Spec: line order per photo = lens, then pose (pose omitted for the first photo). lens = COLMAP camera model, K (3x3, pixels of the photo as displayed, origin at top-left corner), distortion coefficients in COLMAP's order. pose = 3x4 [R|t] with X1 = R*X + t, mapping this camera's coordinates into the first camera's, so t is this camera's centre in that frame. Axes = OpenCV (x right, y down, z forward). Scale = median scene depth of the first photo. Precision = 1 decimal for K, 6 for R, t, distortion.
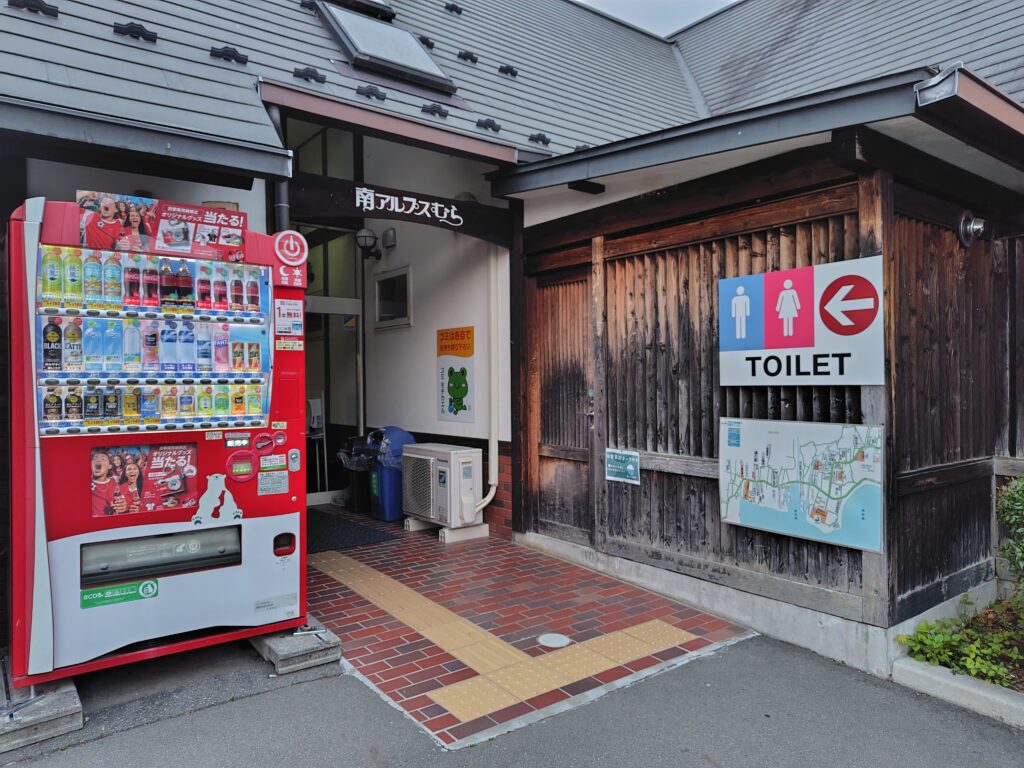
lens RADIAL K [[683.3, 0, 506.6], [0, 683.3, 382.2], [0, 0, 1]] dist [0.007826, -0.009848]
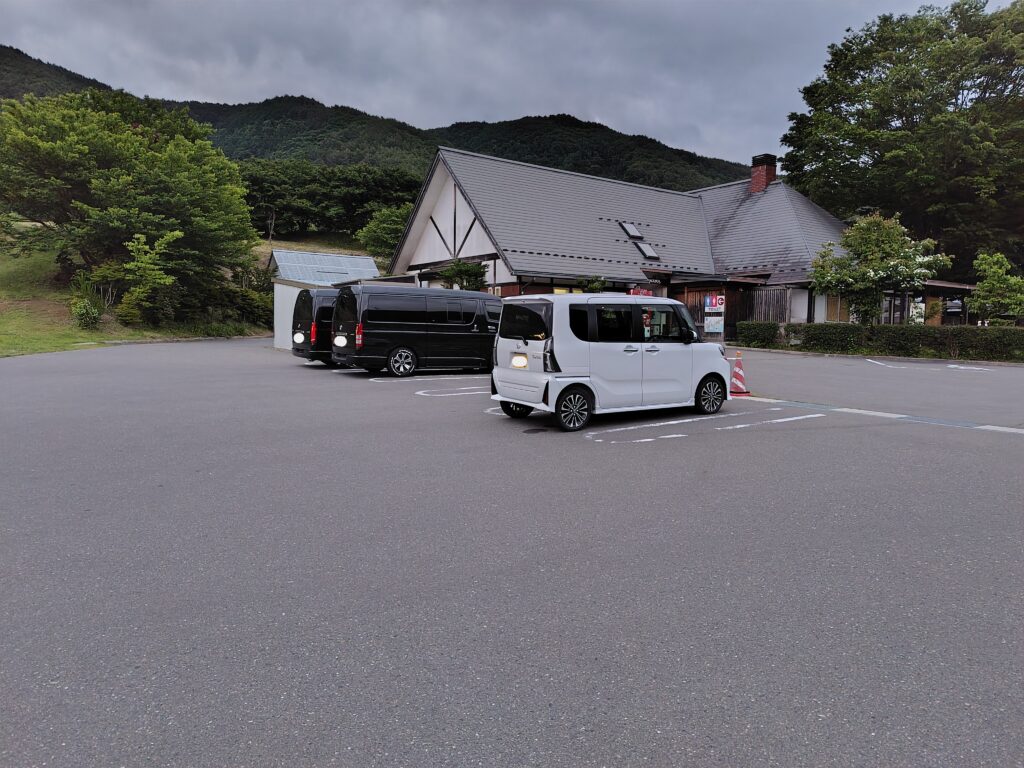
lens RADIAL K [[683.3, 0, 517.0], [0, 683.3, 387.2], [0, 0, 1]] dist [0.007826, -0.009848]
pose [[0.999855, 0.016763, -0.002930, -1.639302], [-0.016497, 0.997070, 0.074690, 0.291212], [0.004173, -0.074631, 0.997203, -6.282226]]
